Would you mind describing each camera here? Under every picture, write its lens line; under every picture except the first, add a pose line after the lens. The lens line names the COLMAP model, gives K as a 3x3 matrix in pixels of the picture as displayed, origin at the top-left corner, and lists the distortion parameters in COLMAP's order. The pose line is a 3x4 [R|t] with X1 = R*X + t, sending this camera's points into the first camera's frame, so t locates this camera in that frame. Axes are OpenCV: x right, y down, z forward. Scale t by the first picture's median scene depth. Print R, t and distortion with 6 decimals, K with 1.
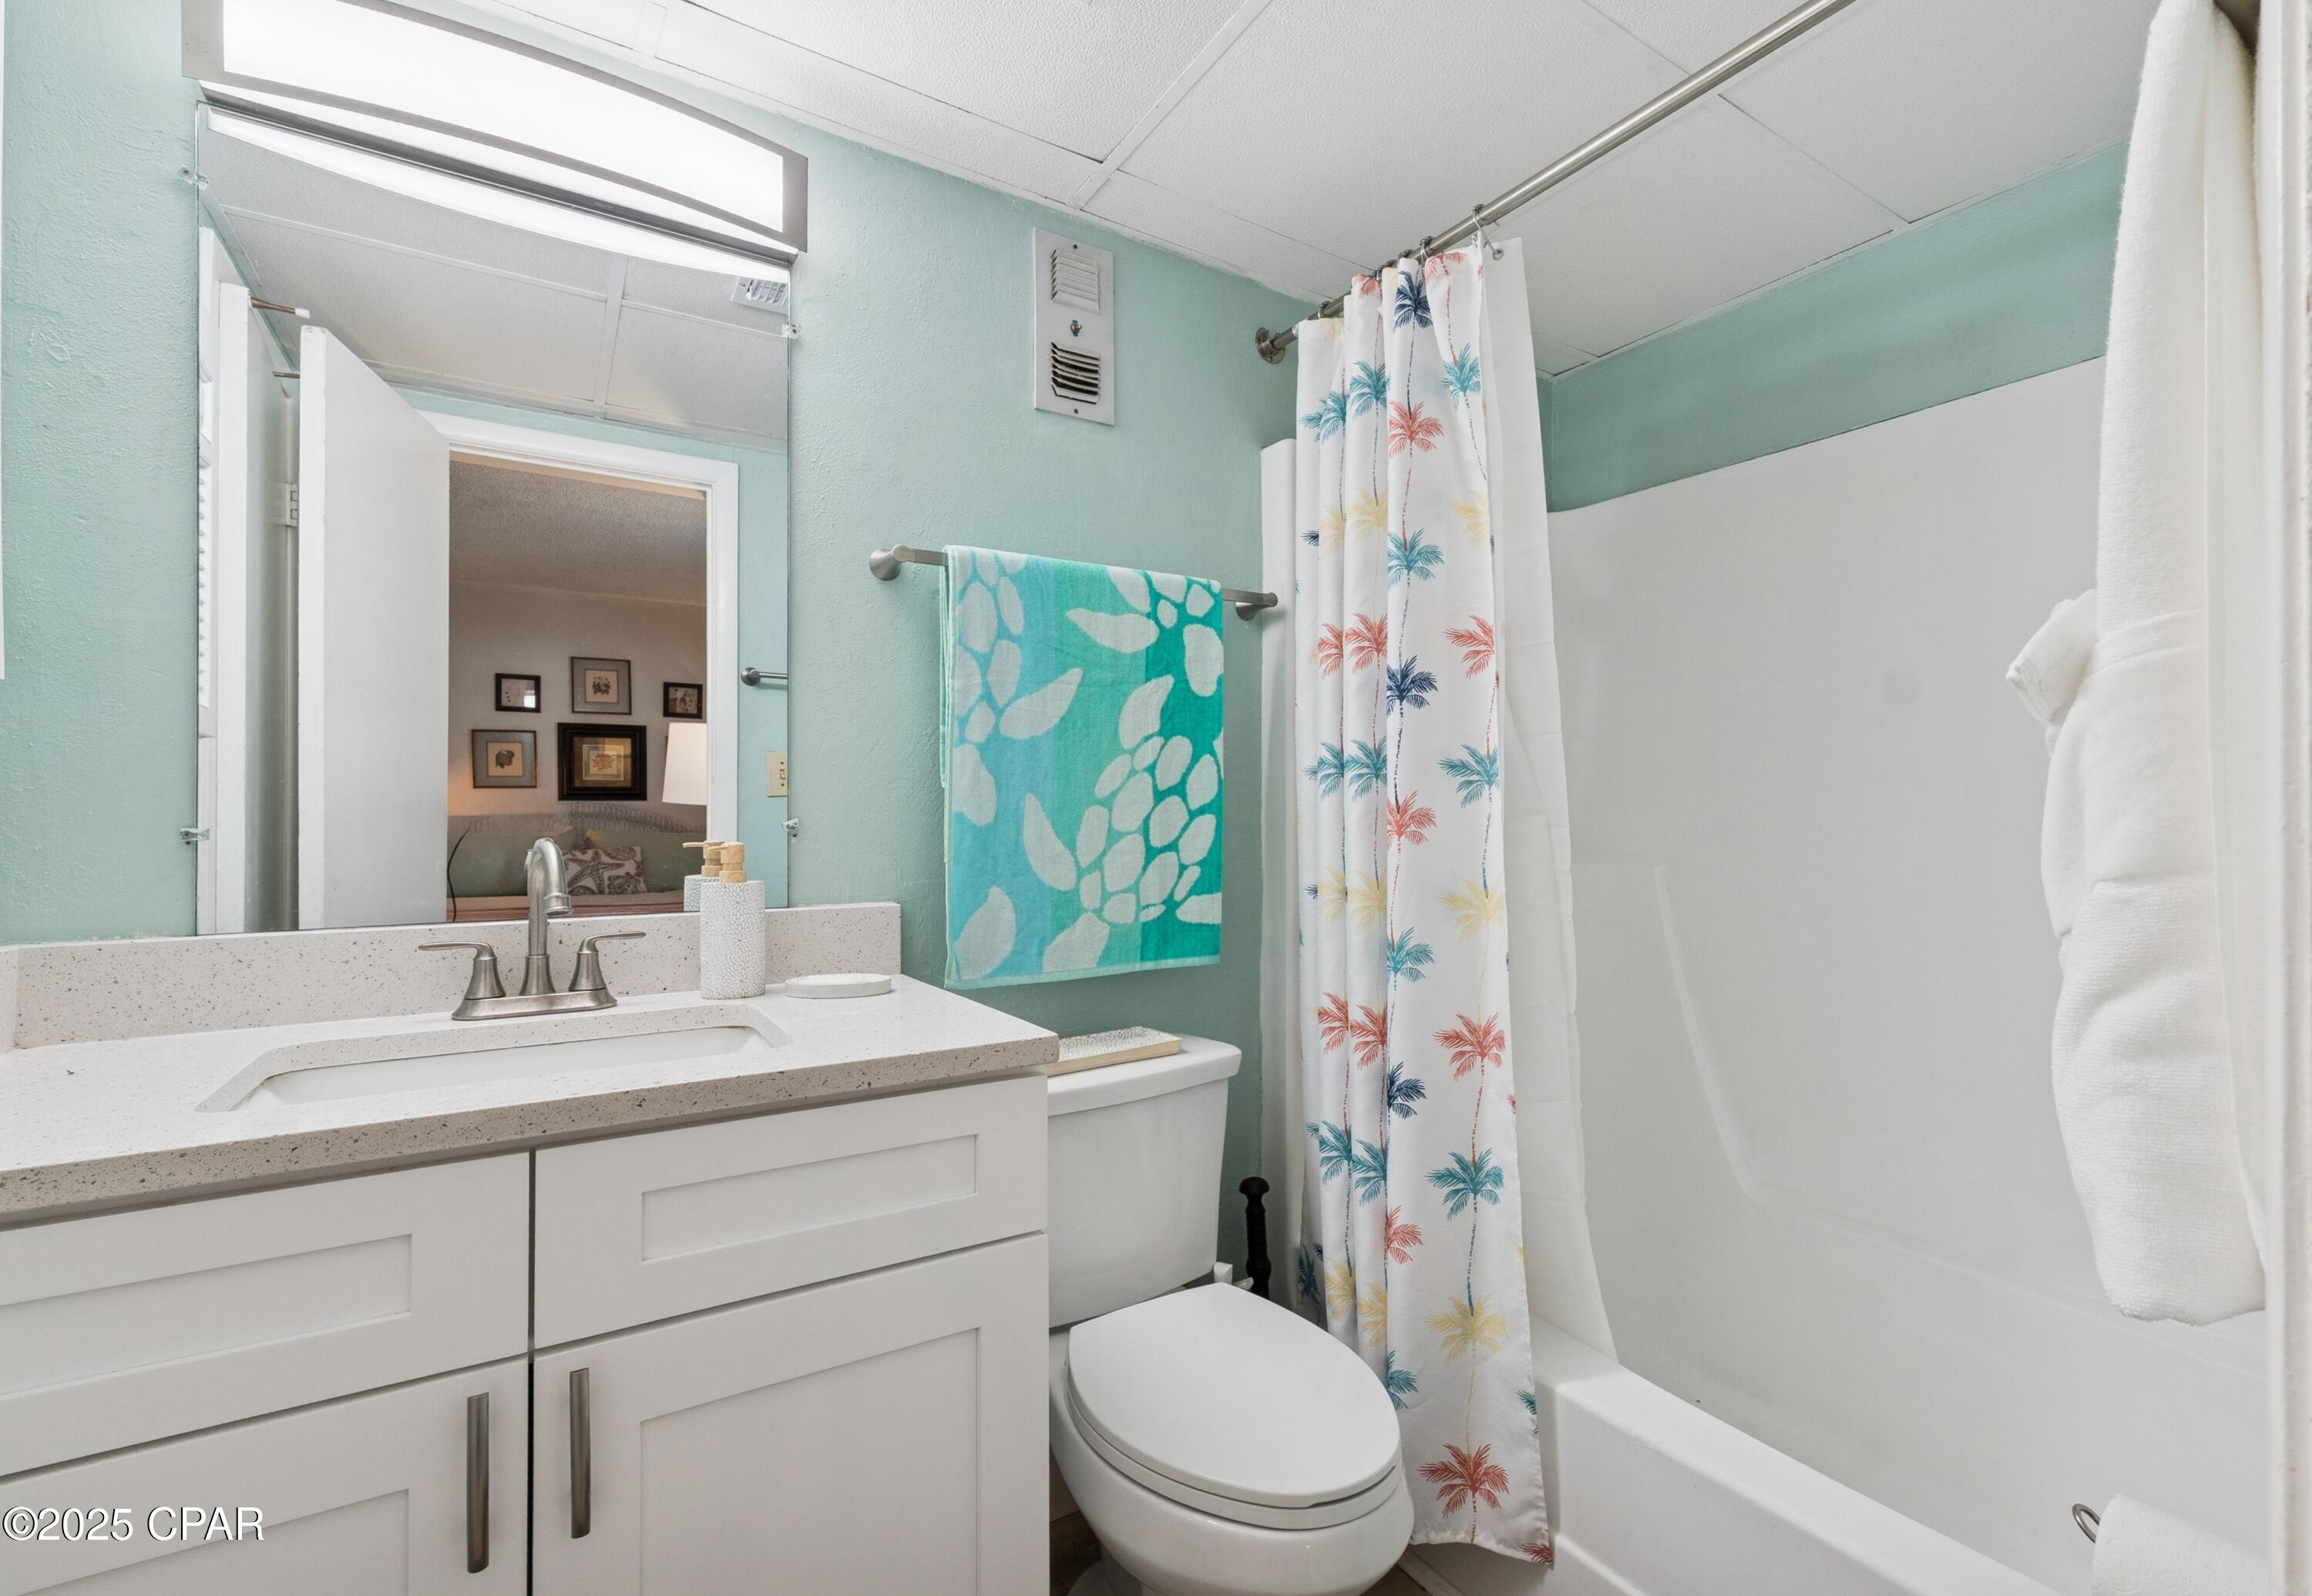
lens RADIAL K [[1027.1, 0, 1167.9], [0, 1027.1, 809.7], [0, 0, 1]] dist [0.002537, 0.000412]
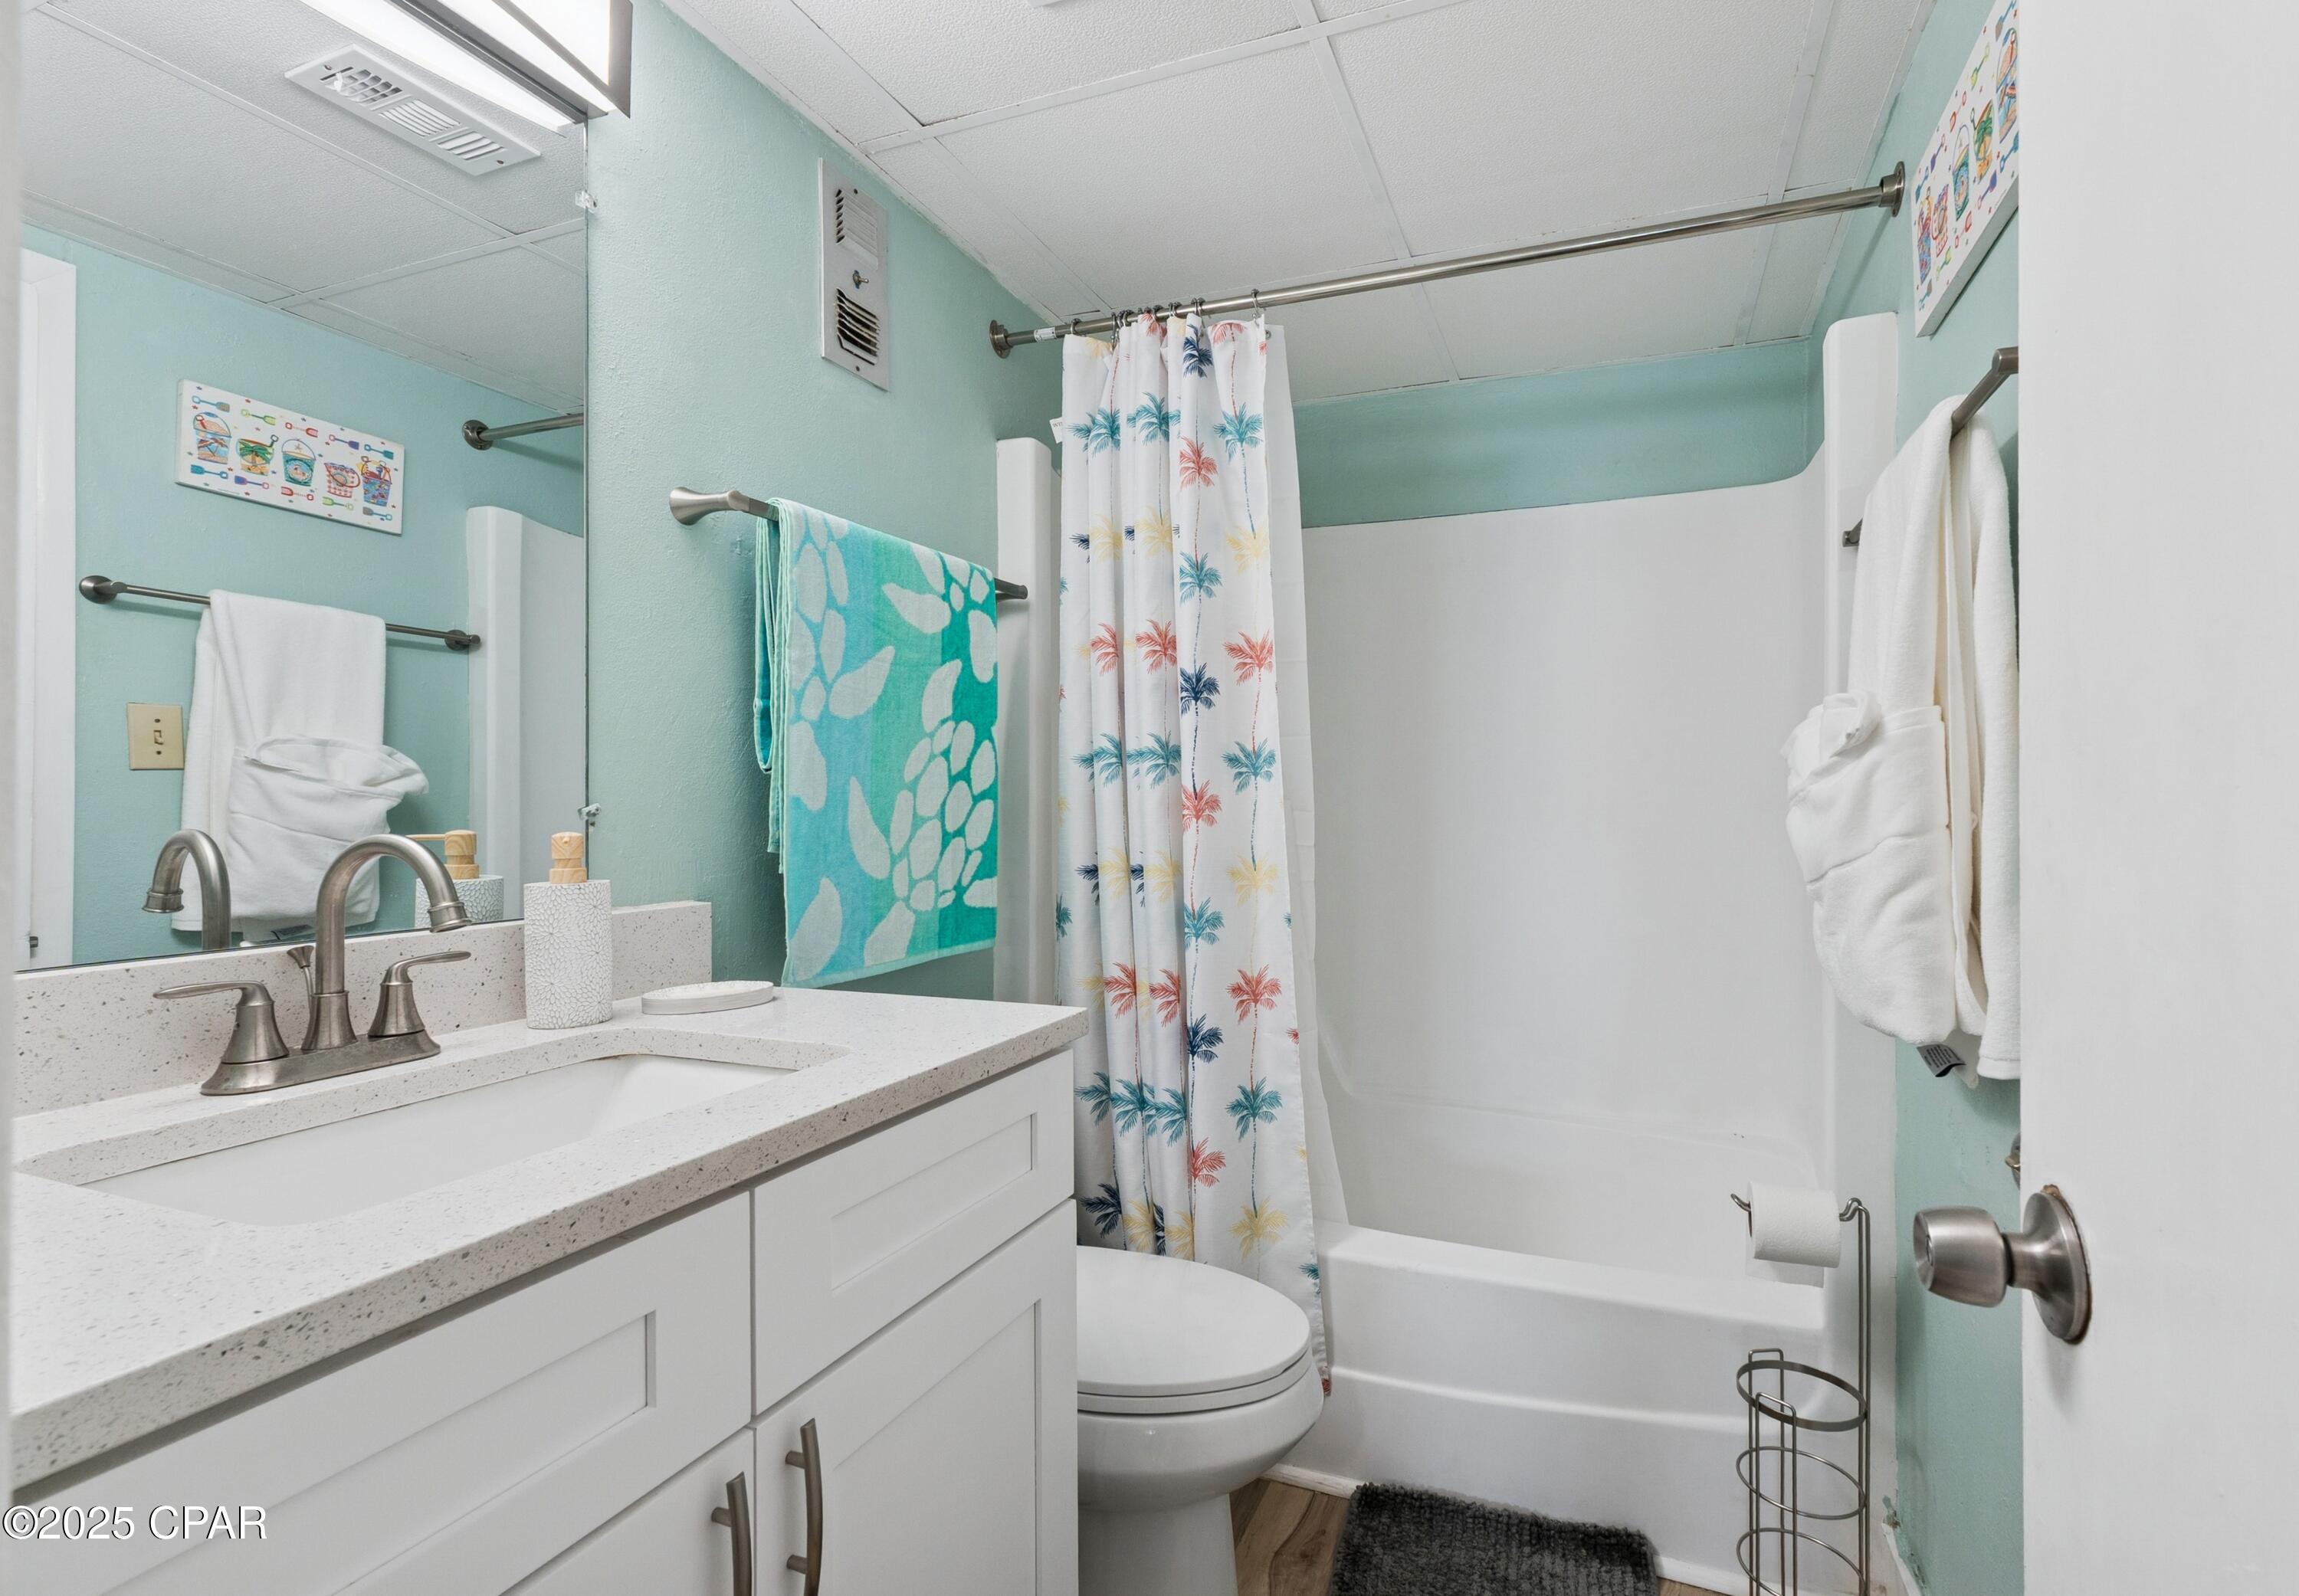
lens RADIAL K [[1099.4, 0, 1146.5], [0, 1099.4, 801.8], [0, 0, 1]] dist [0.004022, 0.000281]
pose [[0.810504, 0.002158, 0.585729, -0.526915], [-0.006866, 0.999960, 0.005817, -0.000781], [-0.585692, -0.008737, 0.810486, 0.034181]]
